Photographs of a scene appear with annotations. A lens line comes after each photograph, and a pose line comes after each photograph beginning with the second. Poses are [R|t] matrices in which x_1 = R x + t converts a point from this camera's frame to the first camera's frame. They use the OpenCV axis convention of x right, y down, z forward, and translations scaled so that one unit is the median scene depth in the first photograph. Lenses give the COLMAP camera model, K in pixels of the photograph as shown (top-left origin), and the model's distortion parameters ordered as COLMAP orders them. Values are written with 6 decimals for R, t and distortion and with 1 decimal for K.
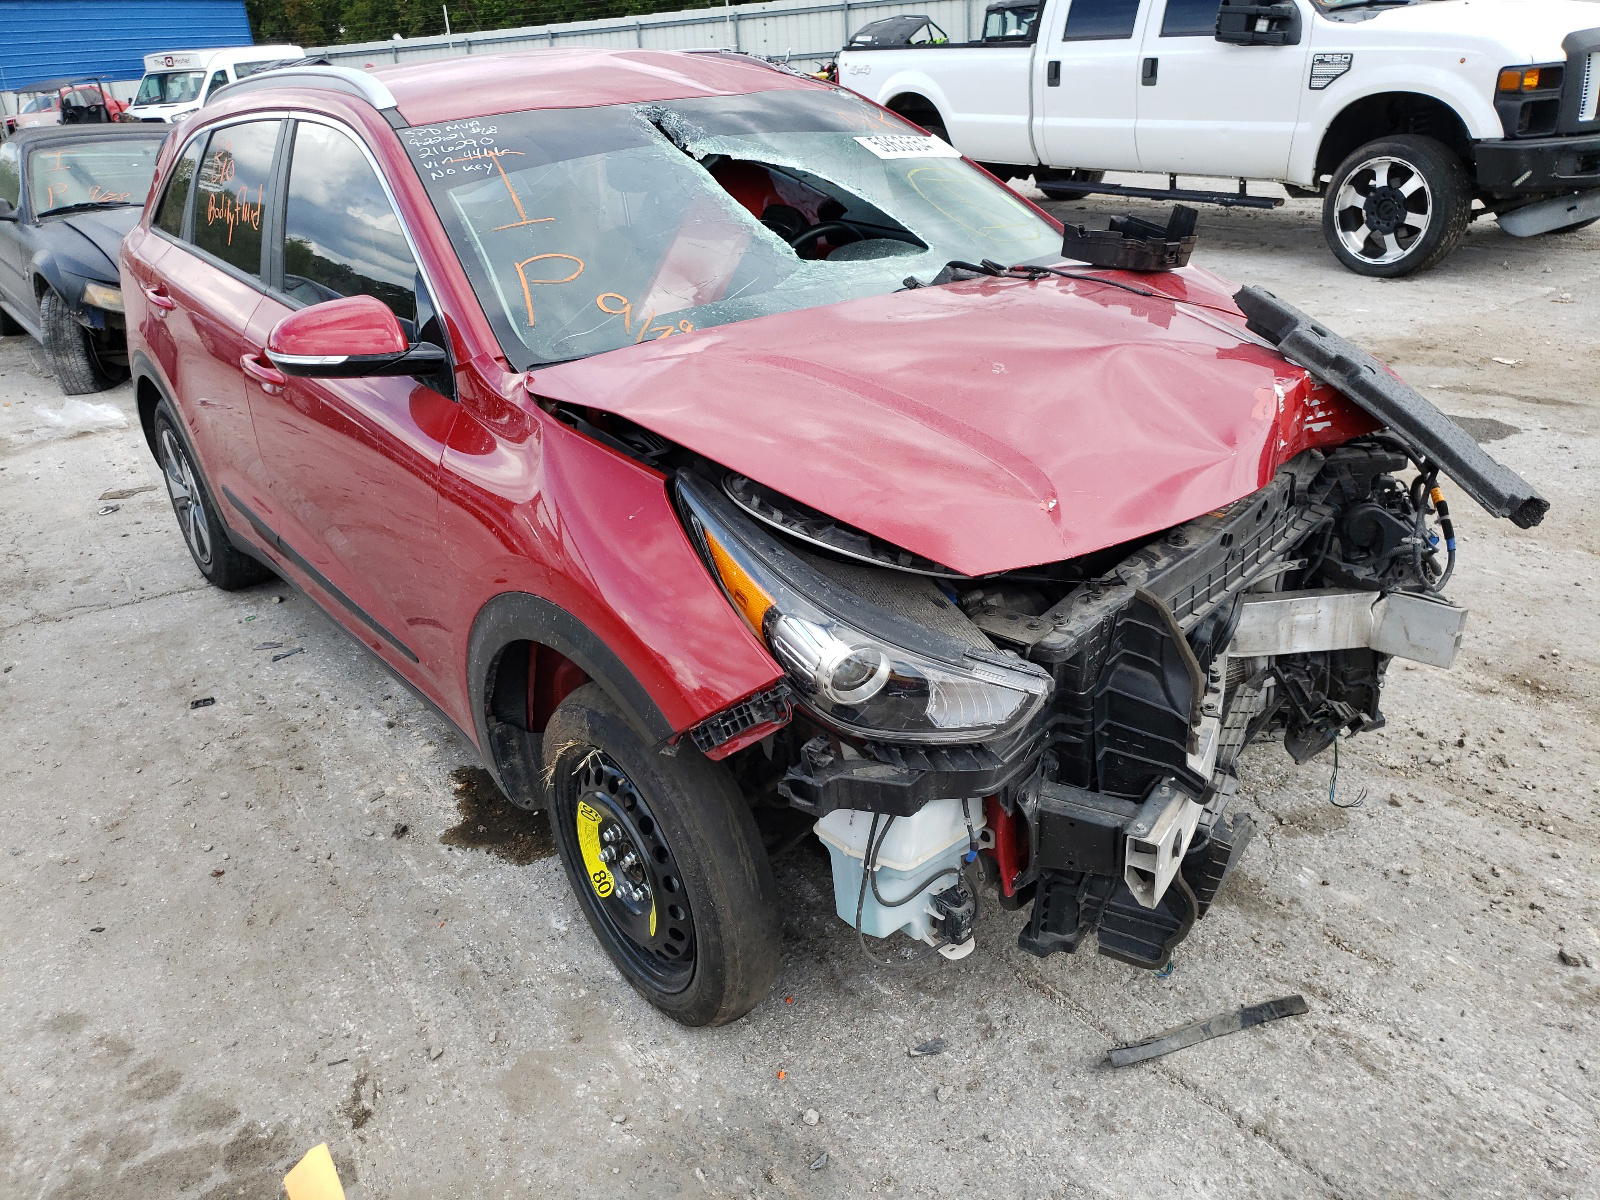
lens RADIAL K [[1214.0, 0, 799.5], [0, 1214.0, 602.4], [0, 0, 1]] dist [0.011529, 0.009557]
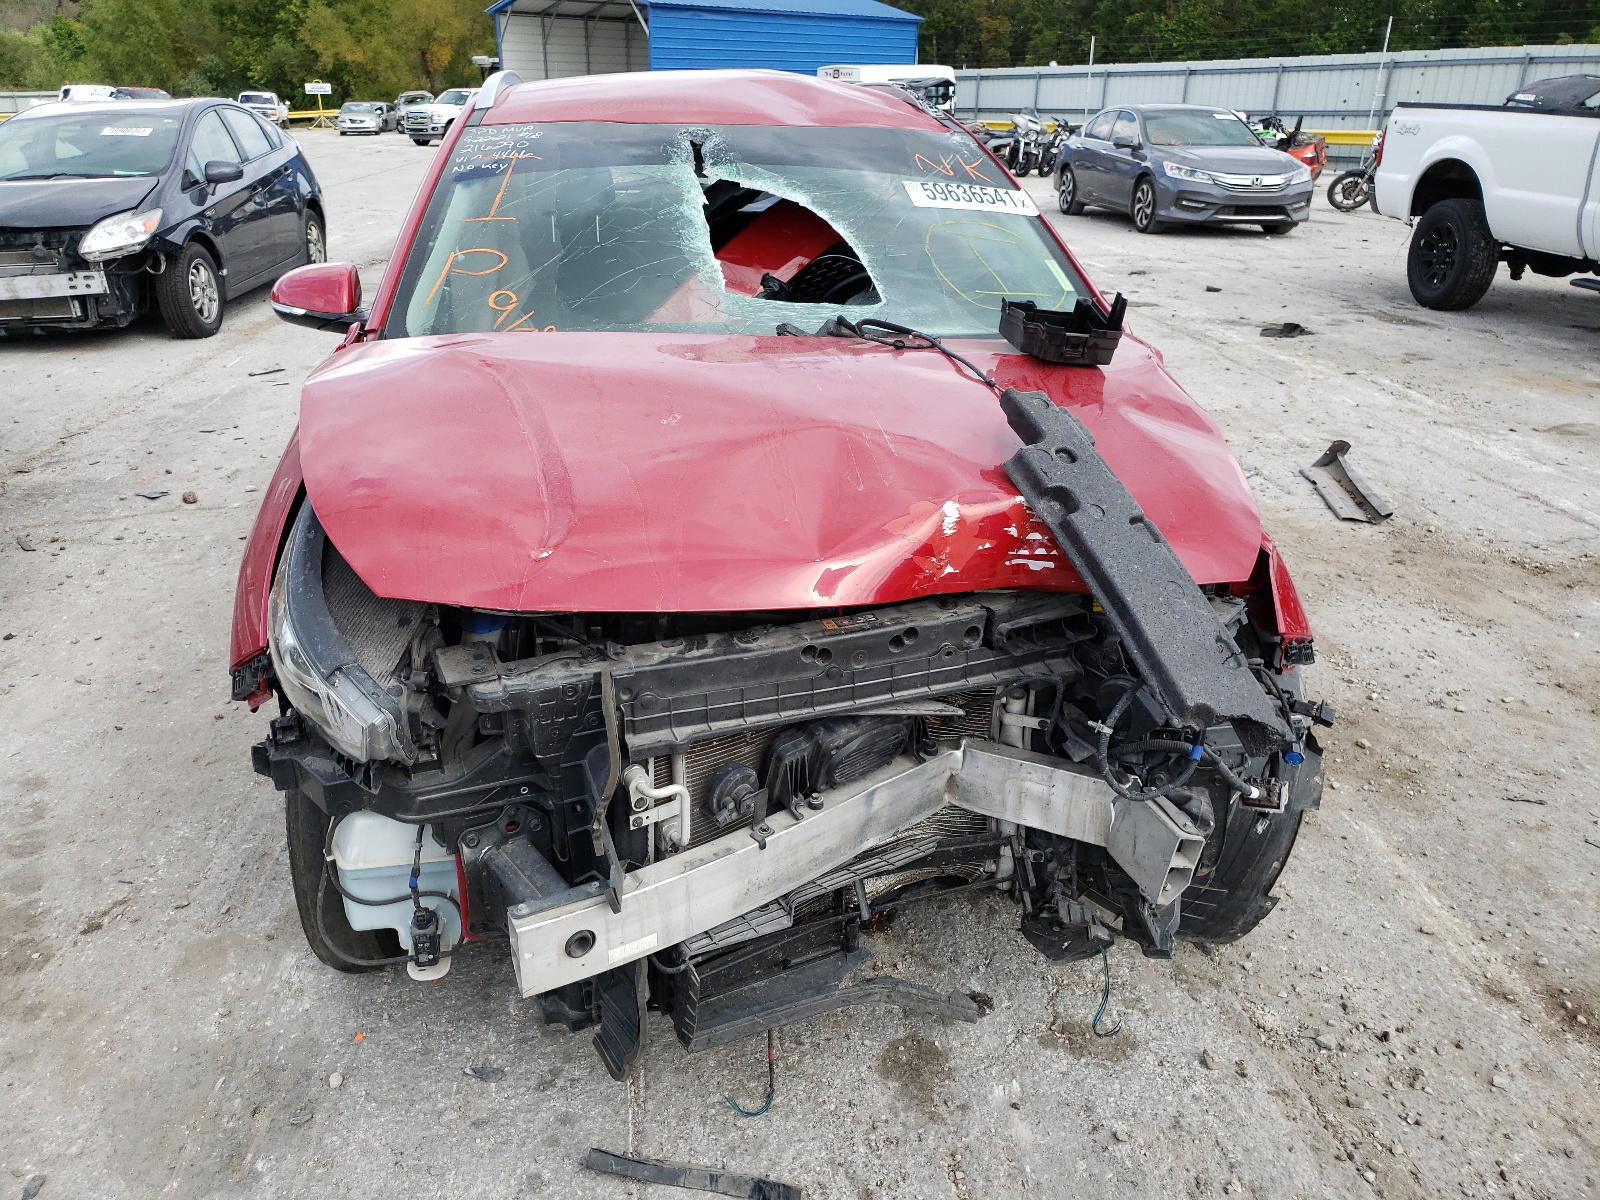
lens RADIAL K [[1214.0, 0, 799.4], [0, 1214.0, 597.3], [0, 0, 1]] dist [0.011529, 0.009557]
pose [[0.870062, 0.252373, -0.423439, 0.517462], [-0.262874, 0.964212, 0.034536, -0.087263], [0.417000, 0.081263, 0.905266, 0.139461]]
